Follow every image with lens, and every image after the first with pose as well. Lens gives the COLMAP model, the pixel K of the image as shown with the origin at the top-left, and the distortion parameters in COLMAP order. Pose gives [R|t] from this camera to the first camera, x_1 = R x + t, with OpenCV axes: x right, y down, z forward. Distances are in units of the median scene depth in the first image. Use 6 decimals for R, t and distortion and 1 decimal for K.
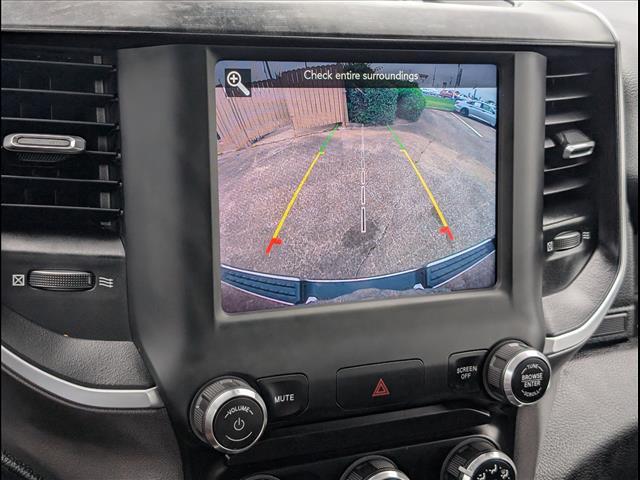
lens RADIAL K [[921.8, 0, 320.0], [0, 921.8, 240.0], [0, 0, 1]] dist [0.174362, -0.861057]
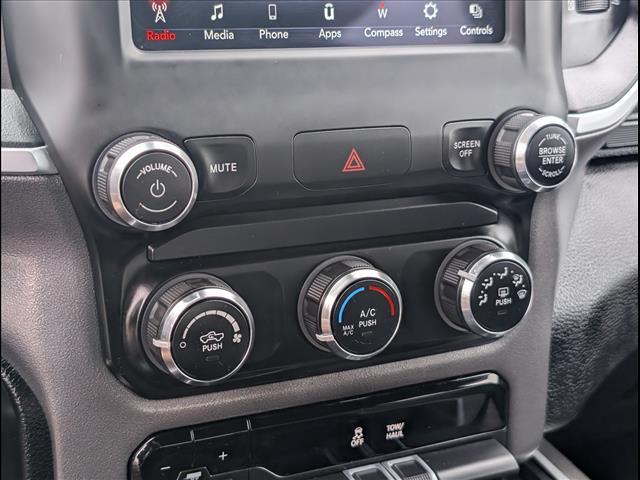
lens RADIAL K [[921.8, 0, 320.0], [0, 921.8, 240.0], [0, 0, 1]] dist [0.174362, -0.861057]
pose [[0.999767, -0.021496, 0.002124, 0.033599], [0.021398, 0.999017, 0.038823, 0.186258], [-0.002957, -0.038768, 0.999244, 0.232991]]
